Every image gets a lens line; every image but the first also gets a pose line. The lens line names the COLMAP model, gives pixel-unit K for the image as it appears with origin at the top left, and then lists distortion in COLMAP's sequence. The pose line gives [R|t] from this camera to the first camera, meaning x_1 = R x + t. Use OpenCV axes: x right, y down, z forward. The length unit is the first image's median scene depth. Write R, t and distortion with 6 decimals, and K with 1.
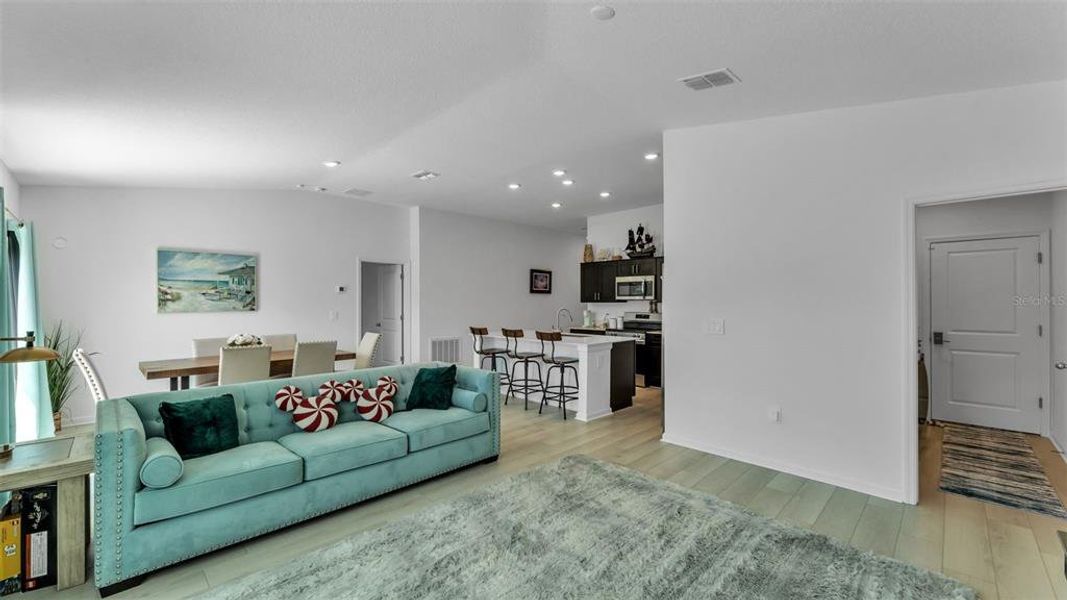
lens RADIAL K [[426.9, 0, 528.4], [0, 426.9, 298.3], [0, 0, 1]] dist [-0.001100, -0.000580]
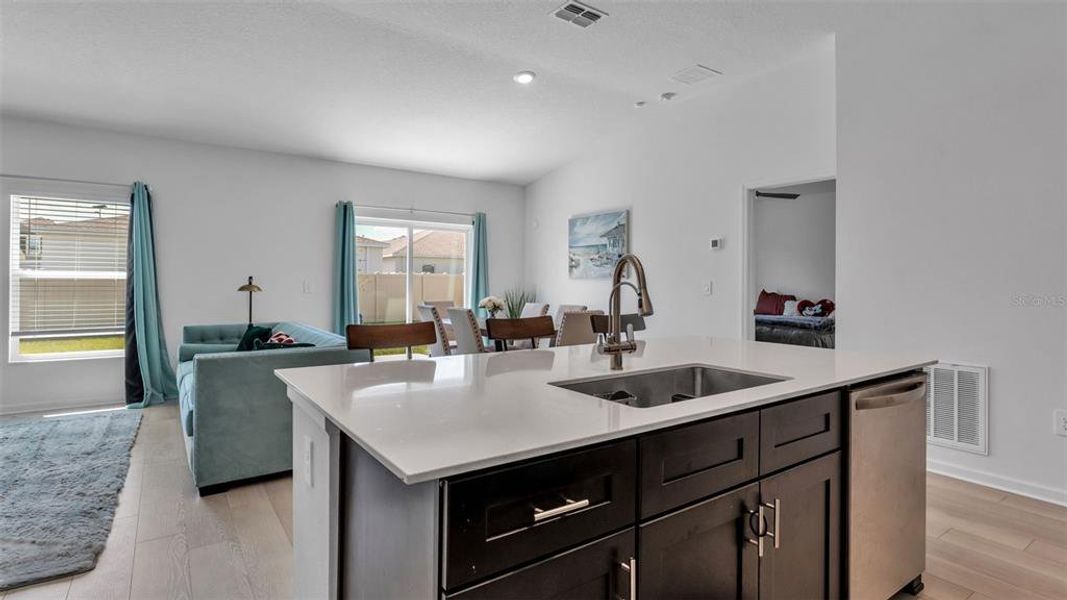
lens RADIAL K [[527.2, 0, 535.9], [0, 527.2, 277.4], [0, 0, 1]] dist [-0.003248, 0.000252]
pose [[-0.165345, -0.009697, -0.986188, 0.325520], [-0.001204, 0.999953, -0.009631, 0.032412], [0.986235, -0.000405, -0.165349, 0.854495]]
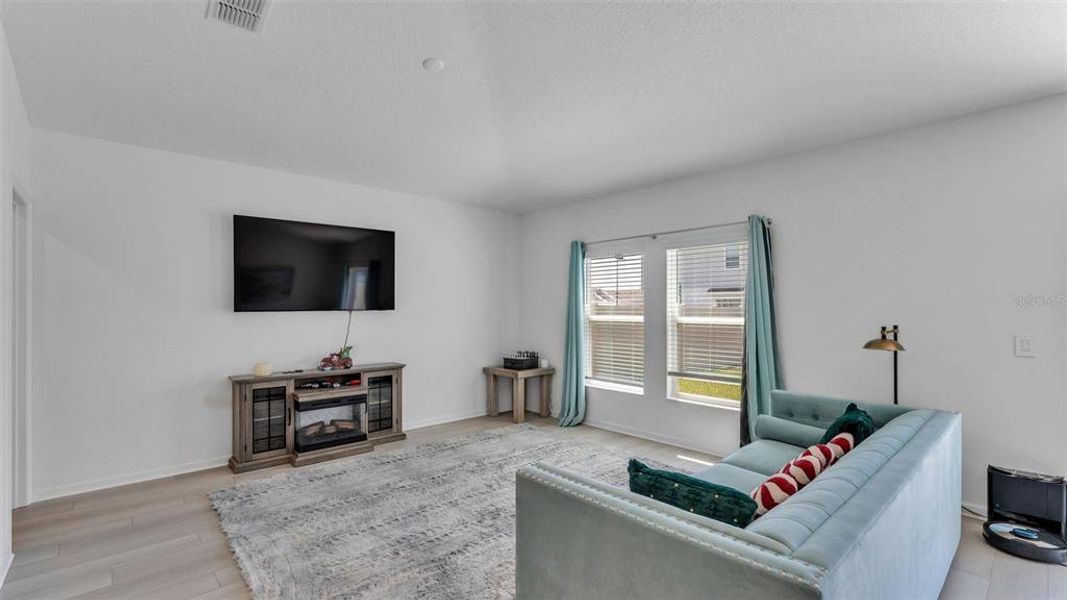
lens RADIAL K [[469.5, 0, 529.9], [0, 469.5, 303.1], [0, 0, 1]] dist [-0.007908, -0.000120]
pose [[-0.999078, 0.000946, 0.042925, -0.052298], [0.000188, 0.999844, -0.017661, 0.009976], [-0.042935, -0.017637, -0.998922, 0.768437]]
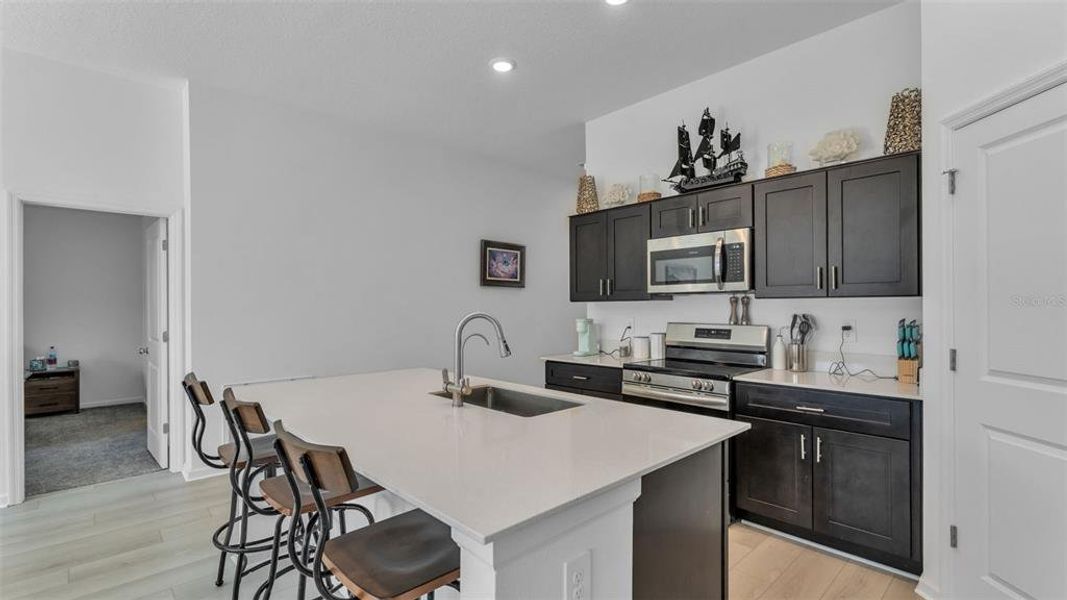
lens RADIAL K [[477.2, 0, 532.6], [0, 477.2, 305.0], [0, 0, 1]] dist [-0.003806, 0.002122]
pose [[0.999650, -0.004830, -0.026009, 0.111013], [0.004880, 0.999986, 0.001844, 0.014041], [0.026000, -0.001970, 0.999660, 0.564739]]
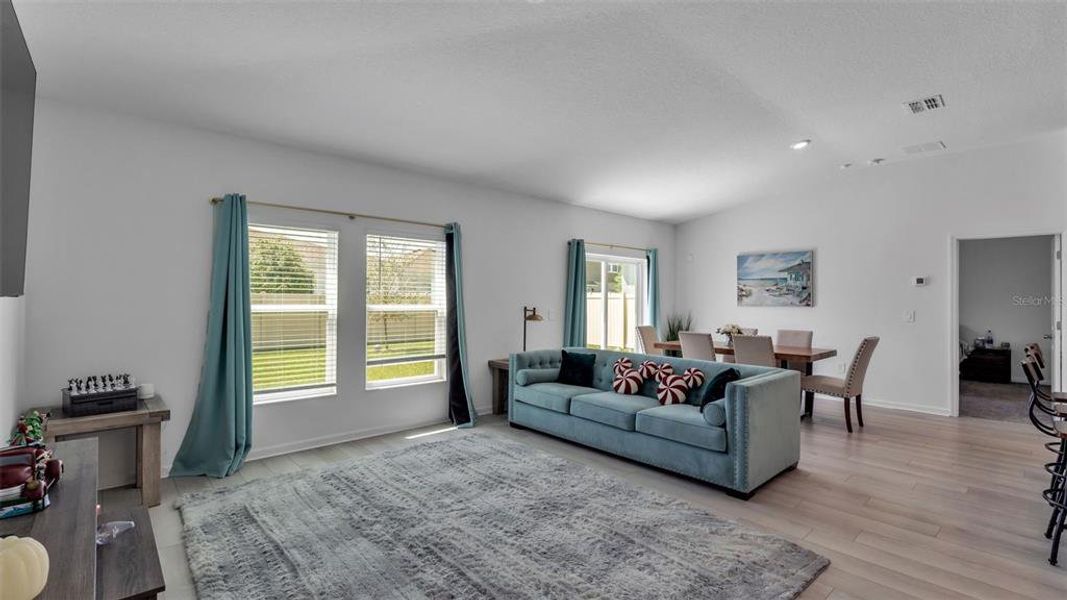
lens RADIAL K [[477.2, 0, 533.9], [0, 477.2, 298.1], [0, 0, 1]] dist [-0.003806, 0.002122]
pose [[-0.041104, -0.000316, -0.999155, 0.420404], [-0.000417, 1.000000, -0.000299, 0.008773], [0.999155, 0.000405, -0.041104, 0.345591]]
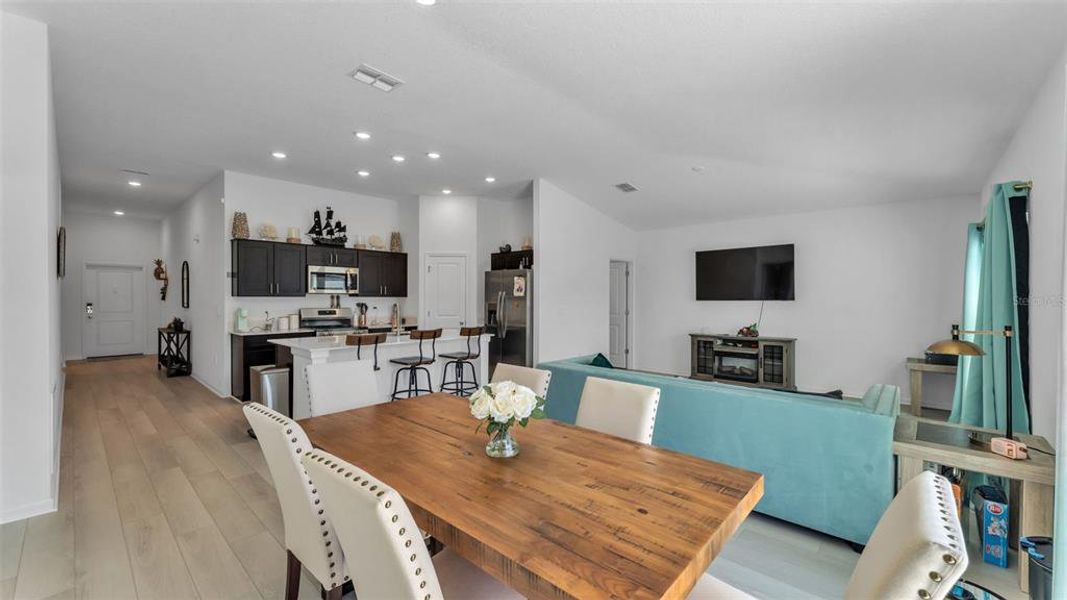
lens RADIAL K [[426.9, 0, 543.1], [0, 426.9, 301.1], [0, 0, 1]] dist [-0.001100, -0.000580]
pose [[-0.070174, -0.010105, 0.997484, -0.684340], [-0.010947, 0.999896, 0.009359, 0.006043], [-0.997475, -0.010263, -0.070278, 0.656688]]
